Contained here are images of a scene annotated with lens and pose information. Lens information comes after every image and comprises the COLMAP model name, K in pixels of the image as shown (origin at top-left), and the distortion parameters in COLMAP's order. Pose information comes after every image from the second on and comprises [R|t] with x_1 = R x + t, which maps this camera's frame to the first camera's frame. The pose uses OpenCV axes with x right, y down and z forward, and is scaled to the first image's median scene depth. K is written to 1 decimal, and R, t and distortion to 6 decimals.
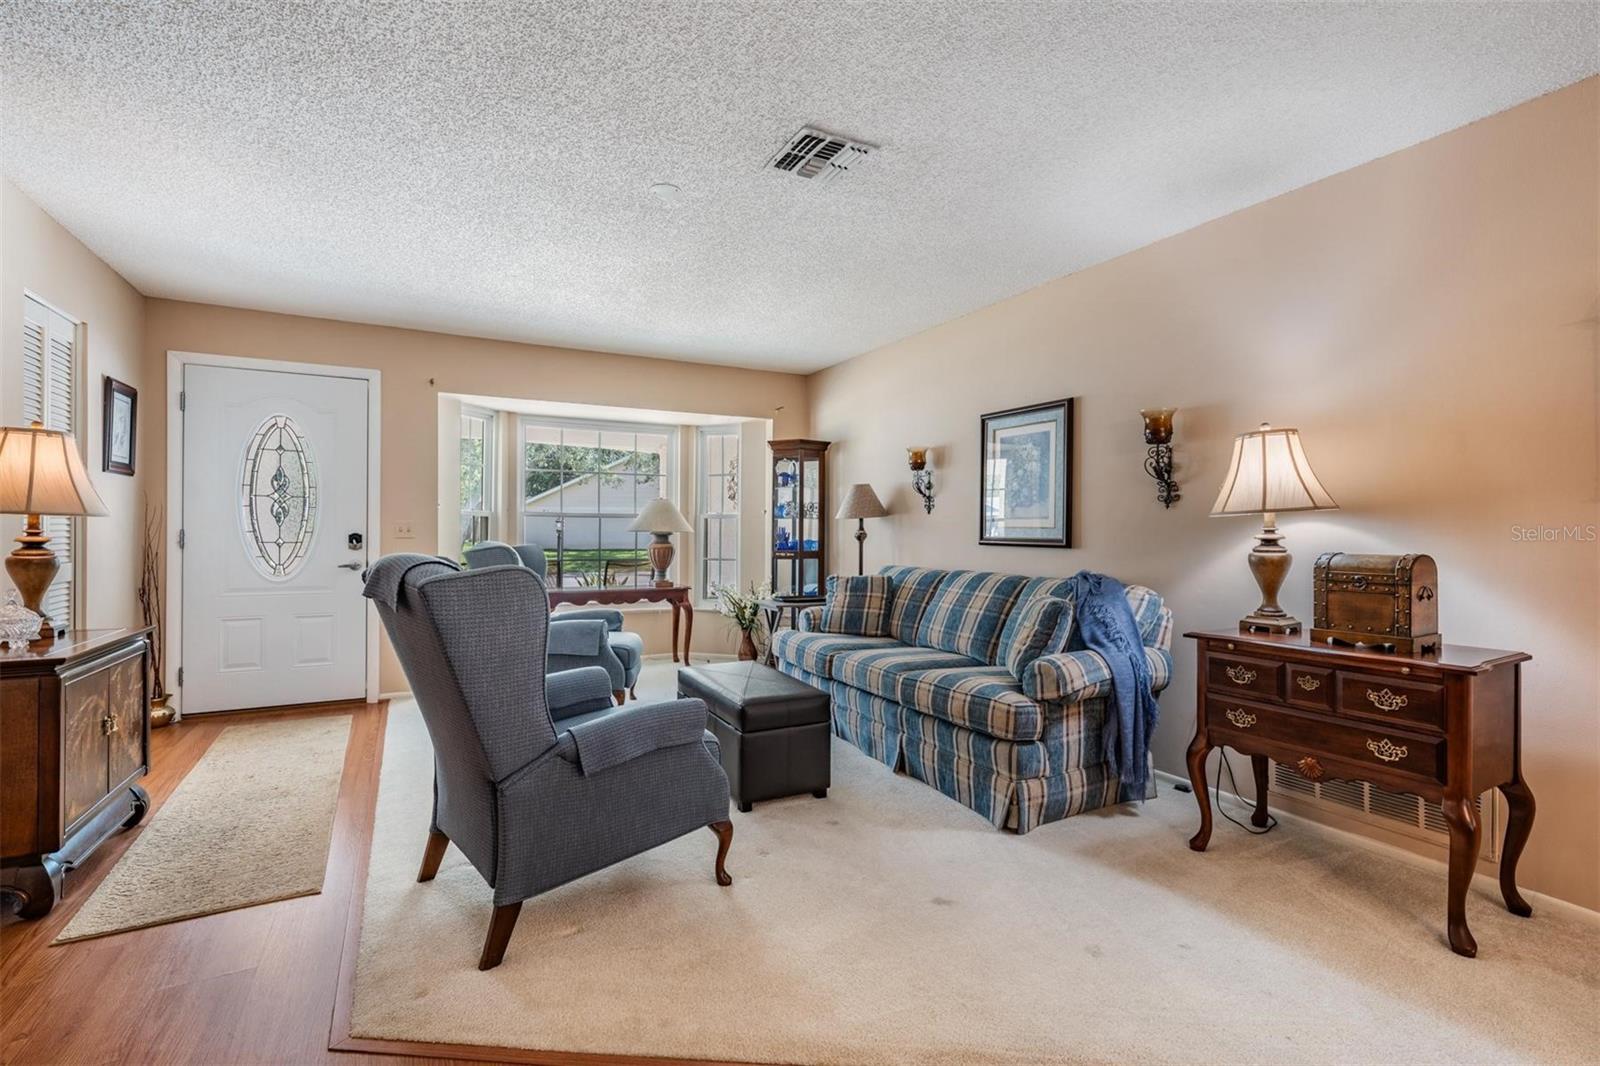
lens RADIAL K [[722.7, 0, 793.4], [0, 722.7, 528.2], [0, 0, 1]] dist [-0.002550, -0.000528]
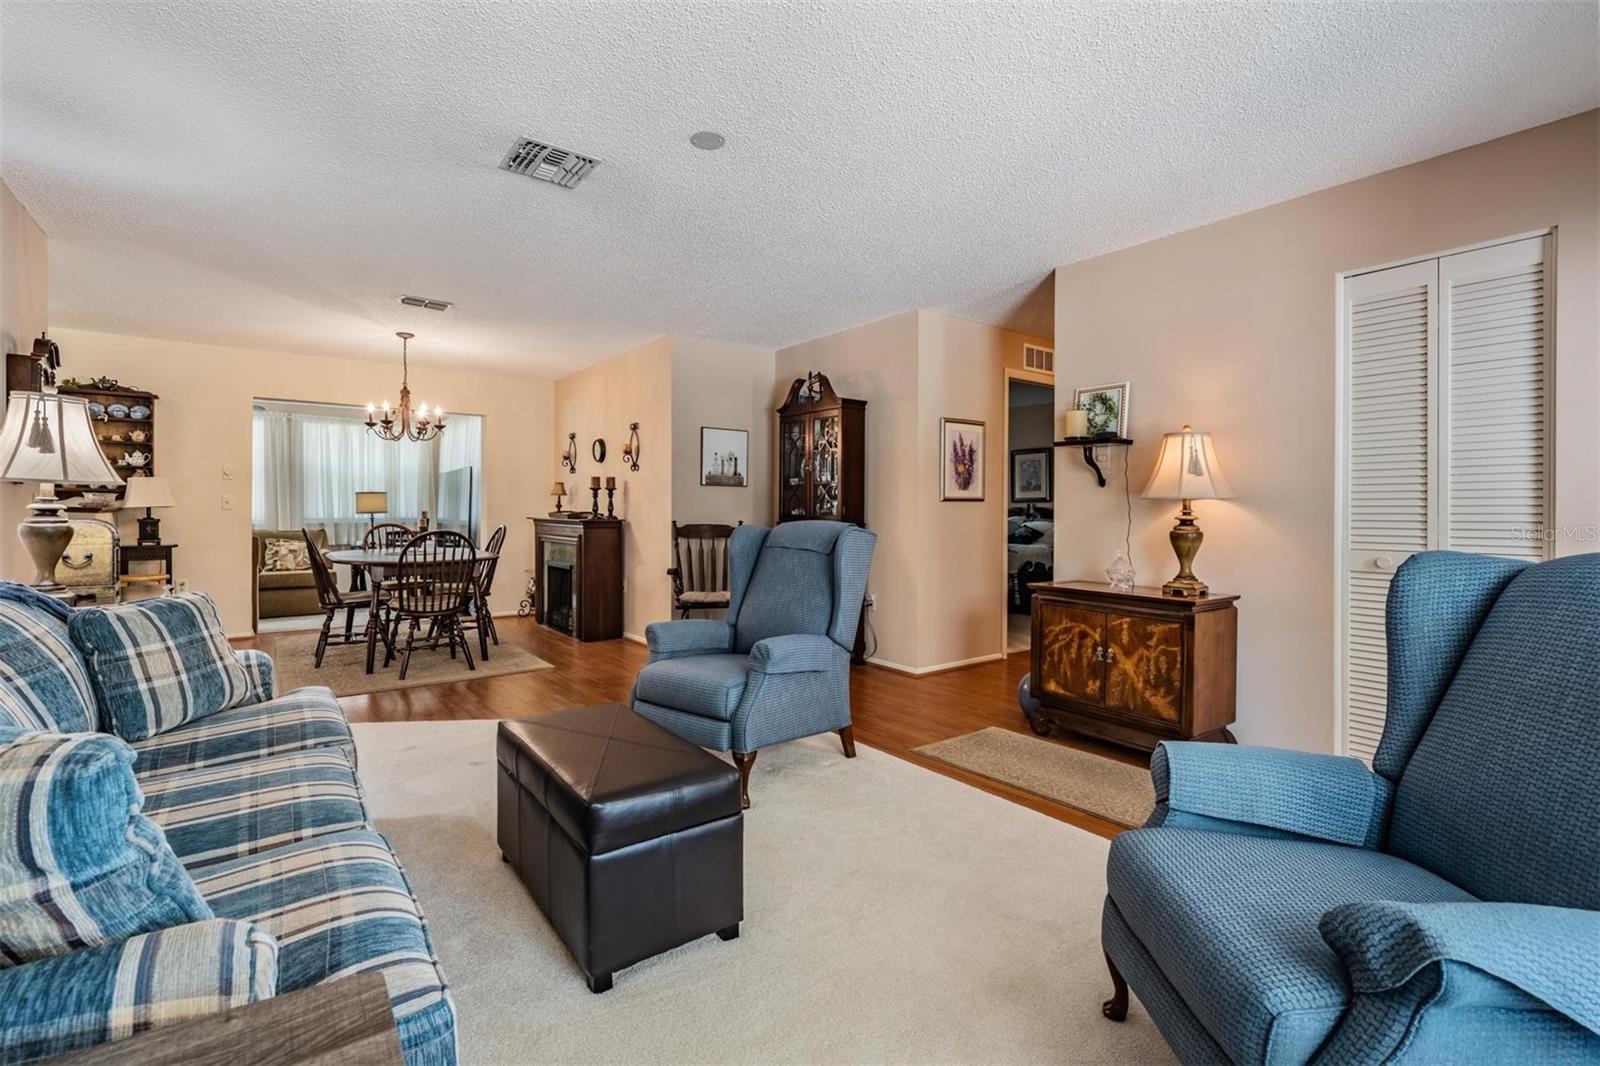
lens RADIAL K [[724.6, 0, 799.5], [0, 724.6, 511.0], [0, 0, 1]] dist [0.000517, 0.000000]
pose [[-0.987233, -0.008843, -0.159038, -0.109957], [-0.009075, 0.999959, 0.000733, 0.005221], [0.159025, 0.002167, -0.987272, 1.374911]]
